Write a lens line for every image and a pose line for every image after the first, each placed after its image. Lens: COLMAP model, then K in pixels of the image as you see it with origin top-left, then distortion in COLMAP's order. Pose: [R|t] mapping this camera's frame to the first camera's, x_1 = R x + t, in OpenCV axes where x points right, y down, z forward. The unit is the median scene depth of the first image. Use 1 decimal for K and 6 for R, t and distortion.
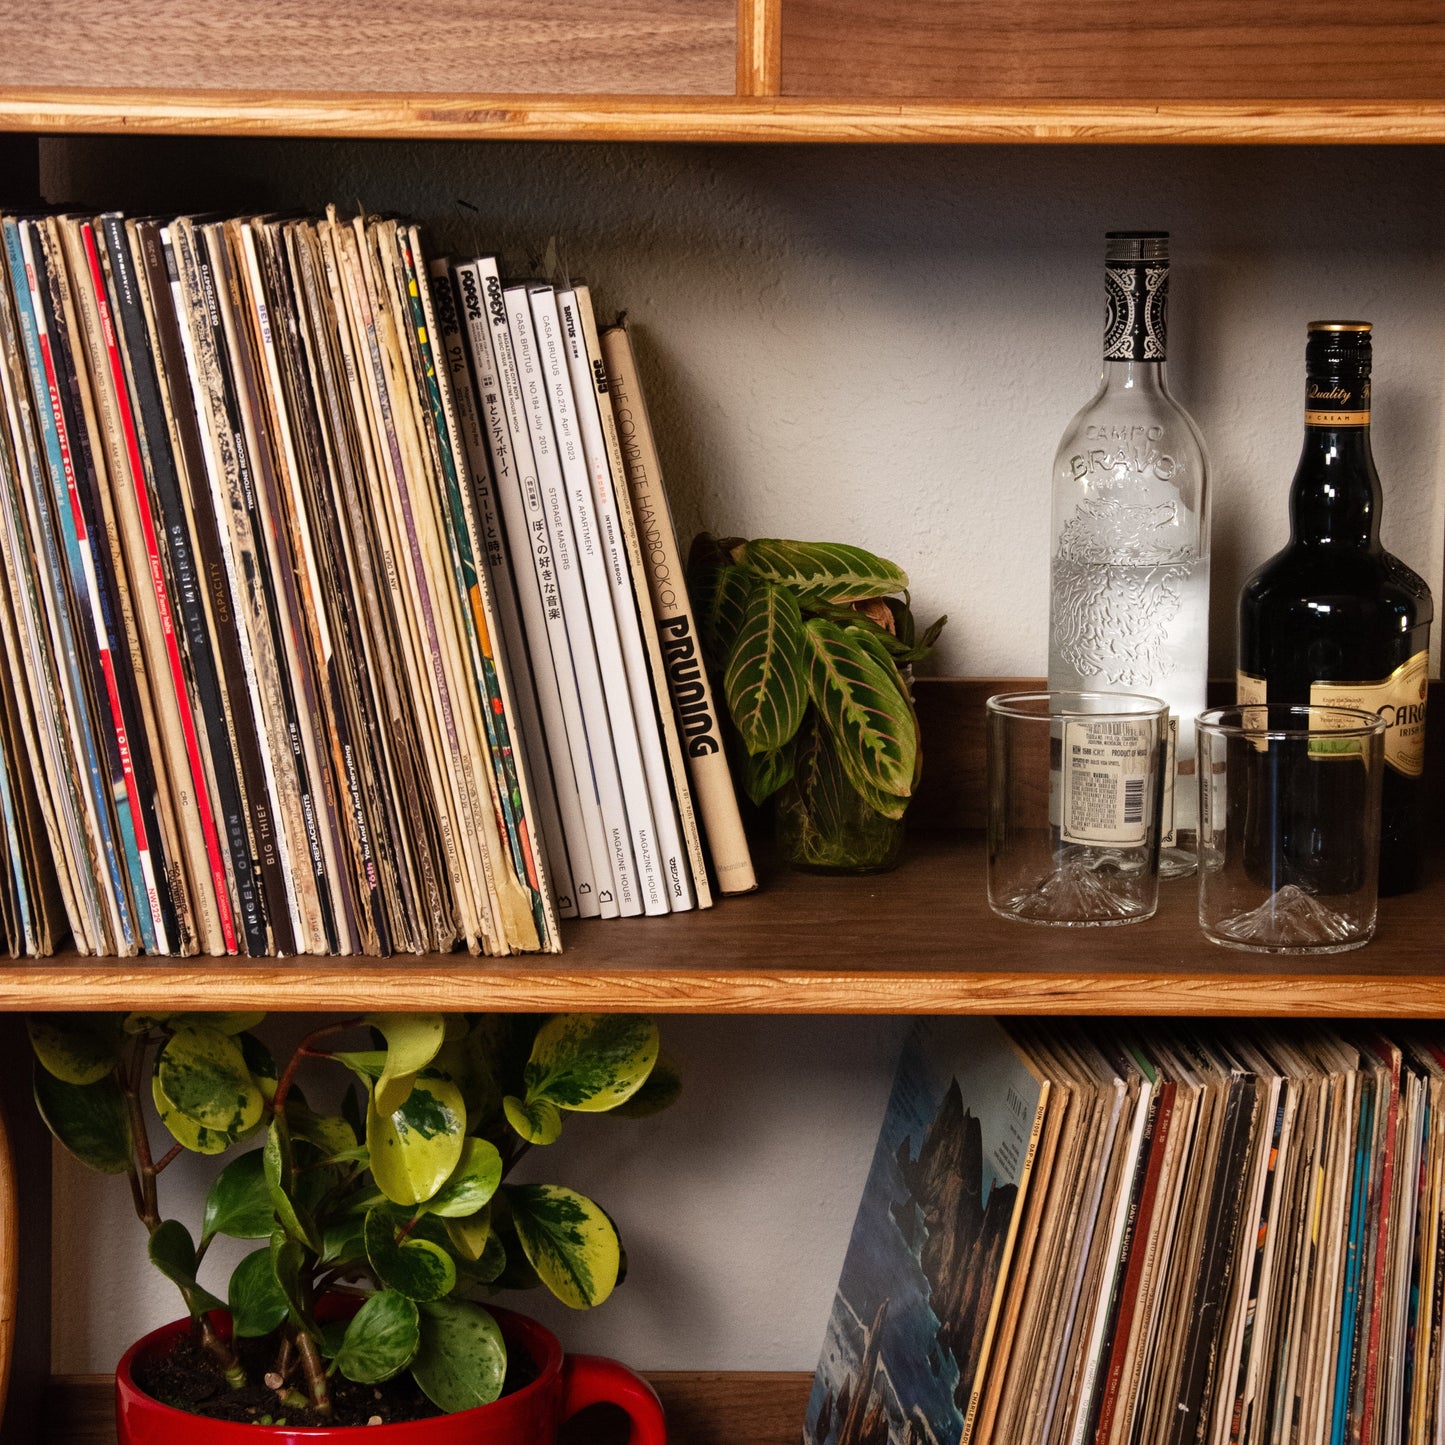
lens RADIAL K [[4058.4, 0, 722.5], [0, 4058.4, 722.5], [0, 0, 1]] dist [0.399162, -0.541150]
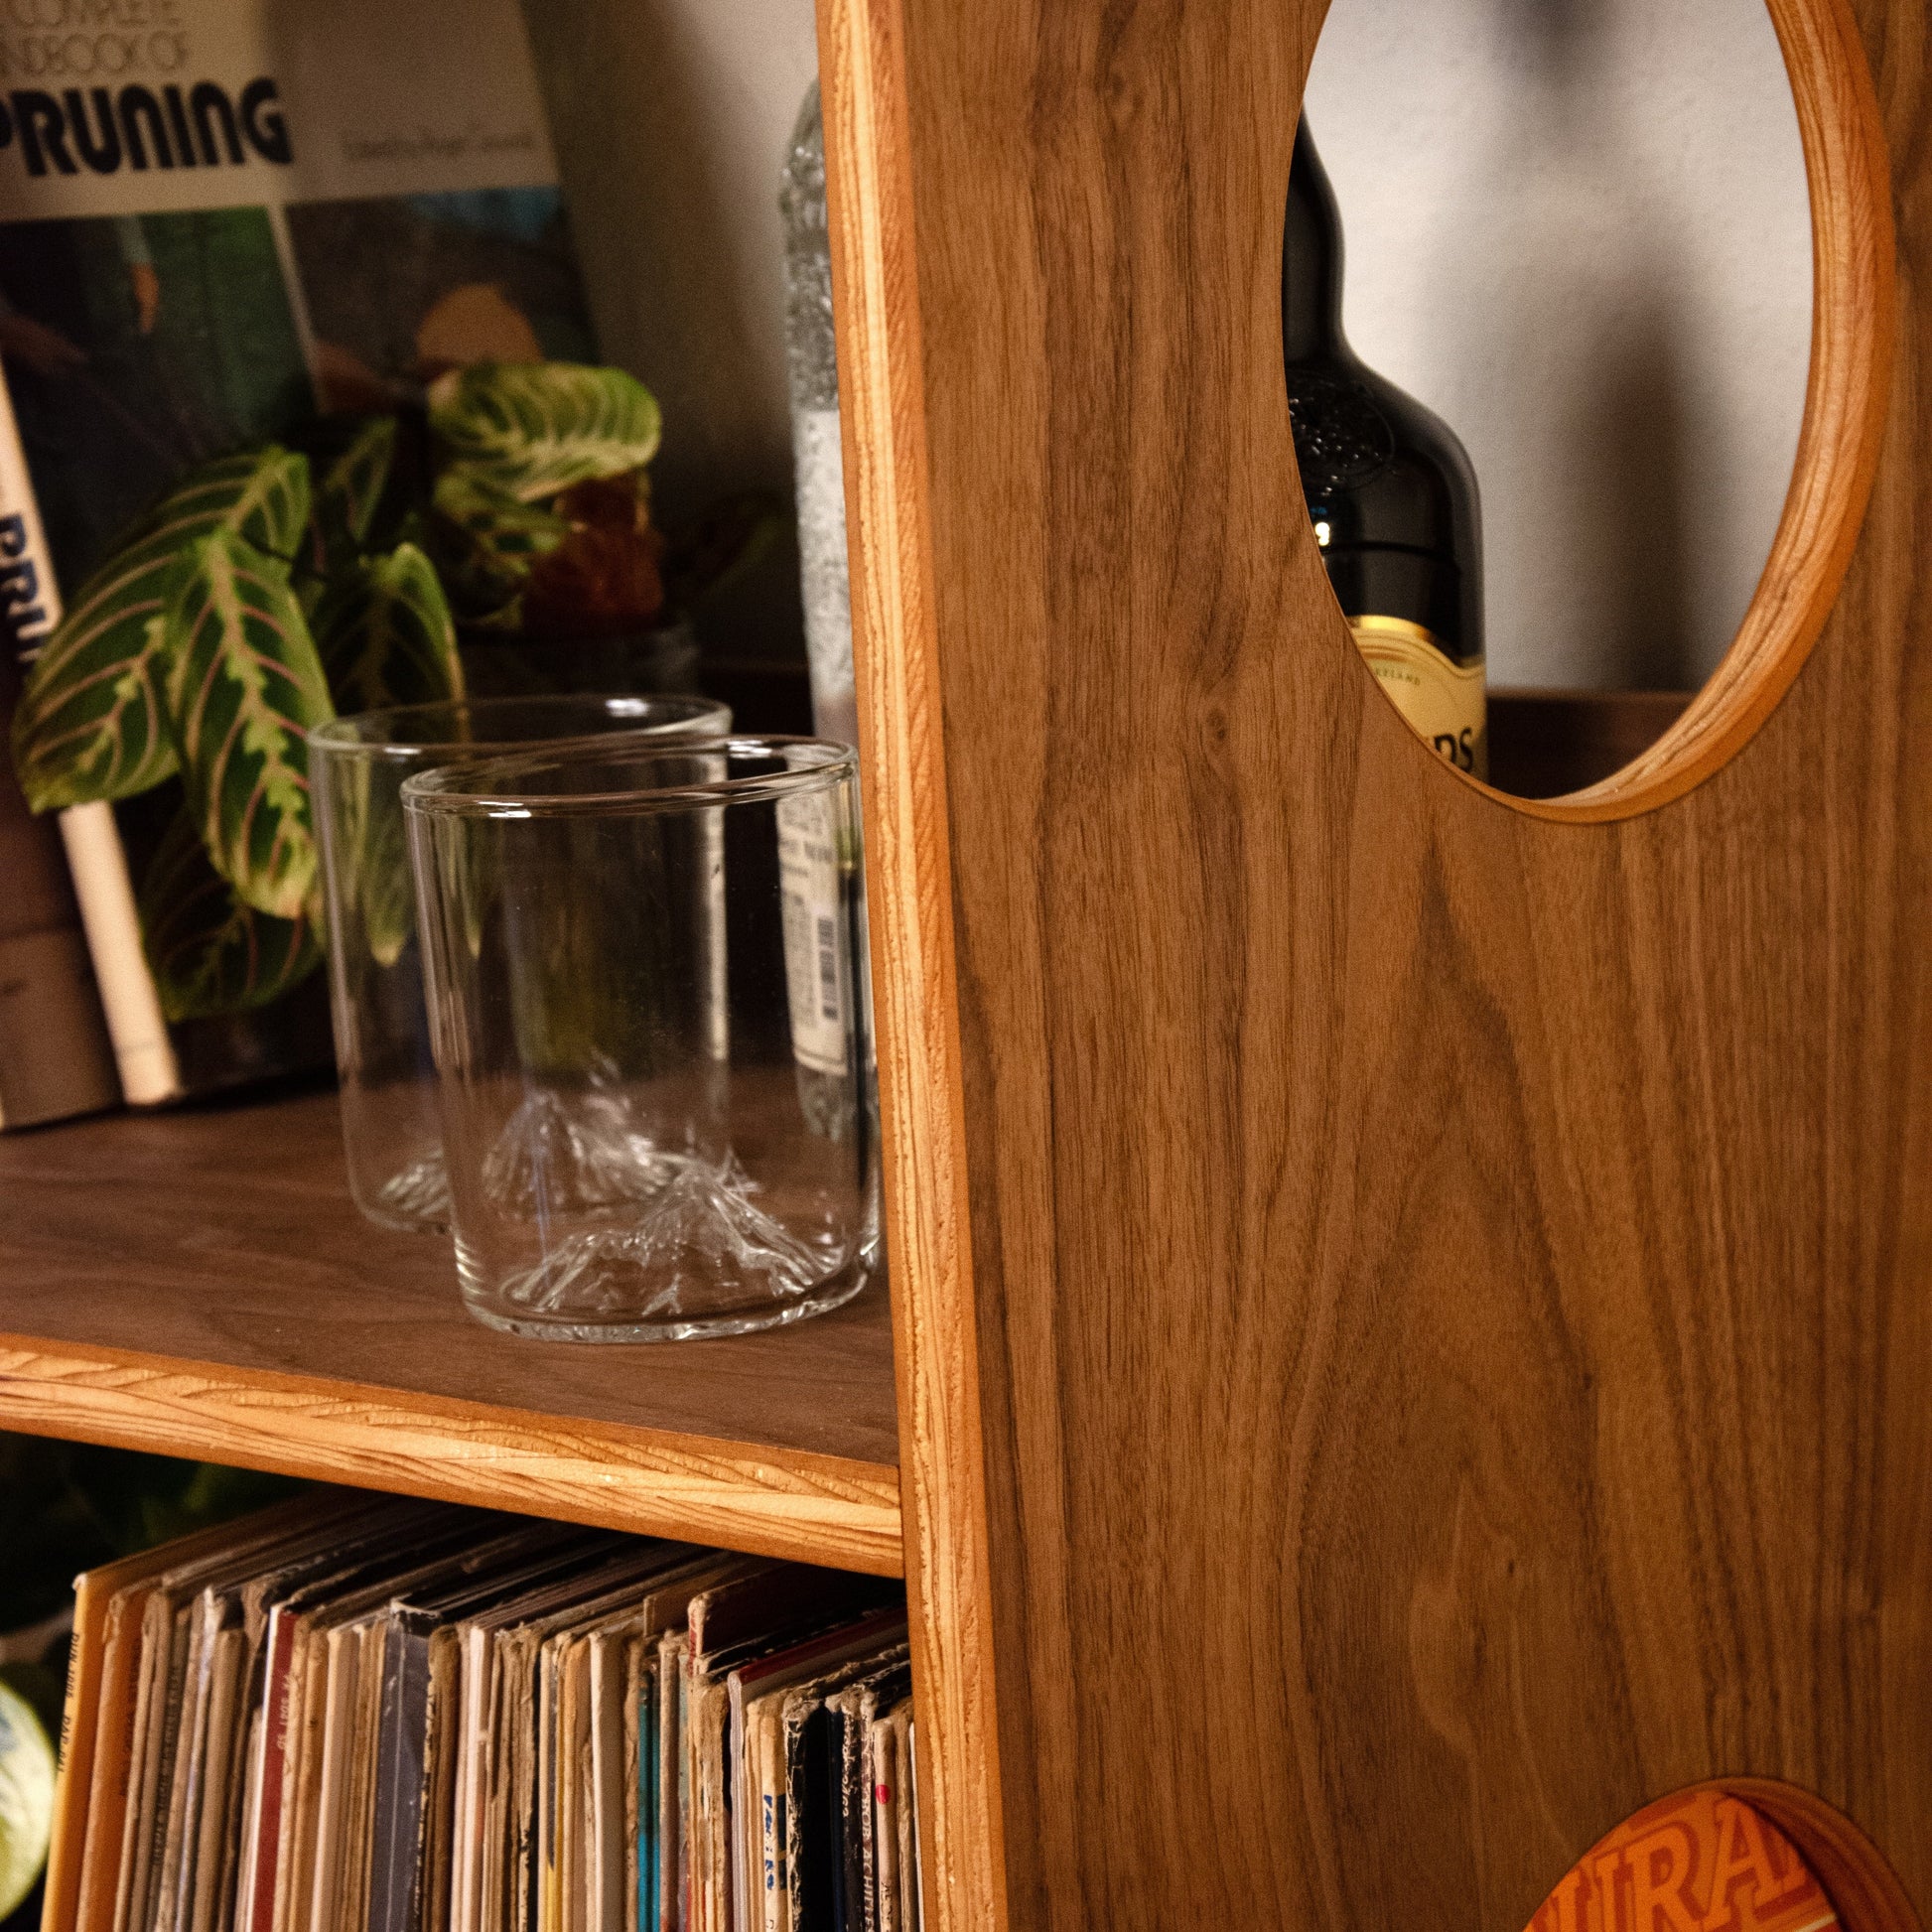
lens RADIAL K [[5796.9, 0, 966.0], [0, 5796.9, 966.0], [0, 0, 1]] dist [0.417833, 0.590752]
pose [[0.744427, 0.055233, -0.665416, 0.561260], [-0.033749, 0.998411, 0.045117, -0.008734], [0.666851, -0.011129, 0.745108, 0.591531]]
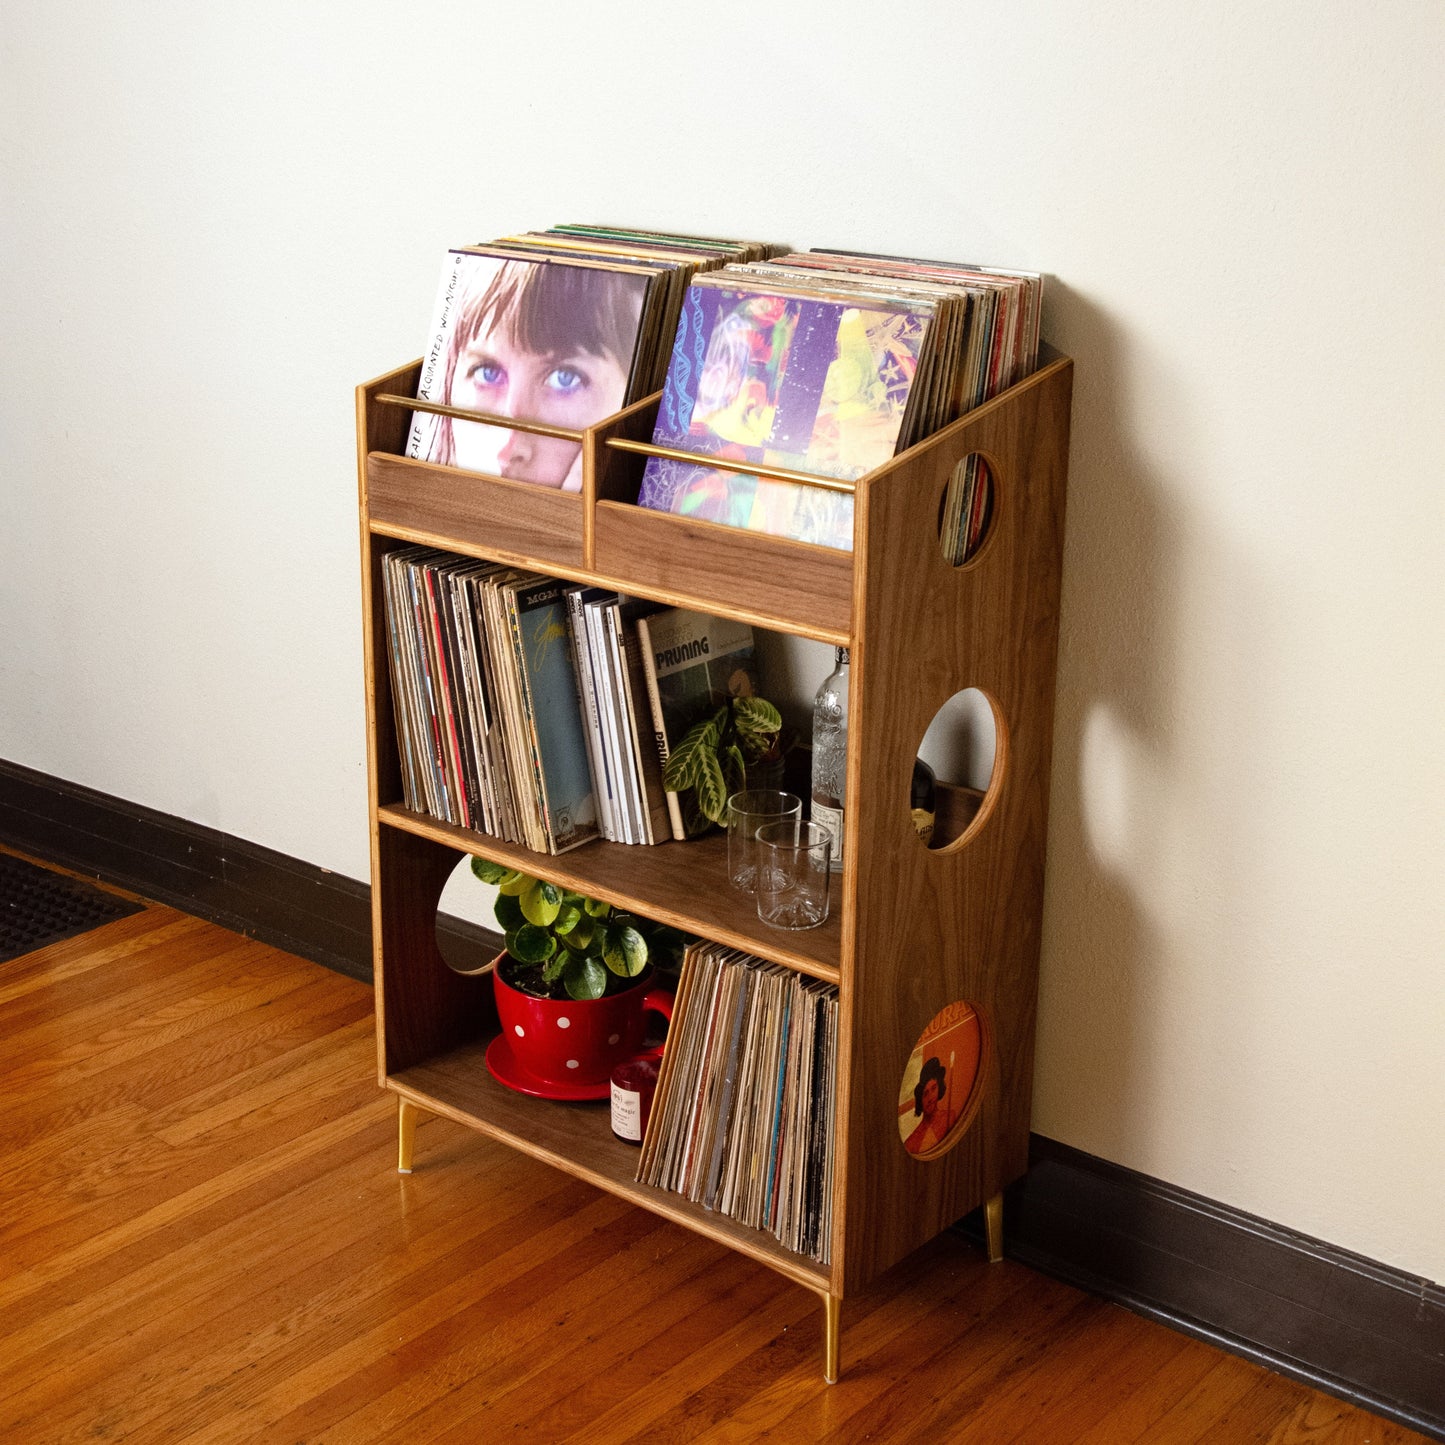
lens RADIAL K [[2346.0, 0, 722.5], [0, 2346.0, 722.5], [0, 0, 1]] dist [-0.050878, -0.074339]
pose [[0.756569, 0.209632, -0.619401, 0.979870], [-0.097401, 0.972781, 0.210261, -0.363757], [0.646619, -0.098747, 0.756395, -0.093456]]
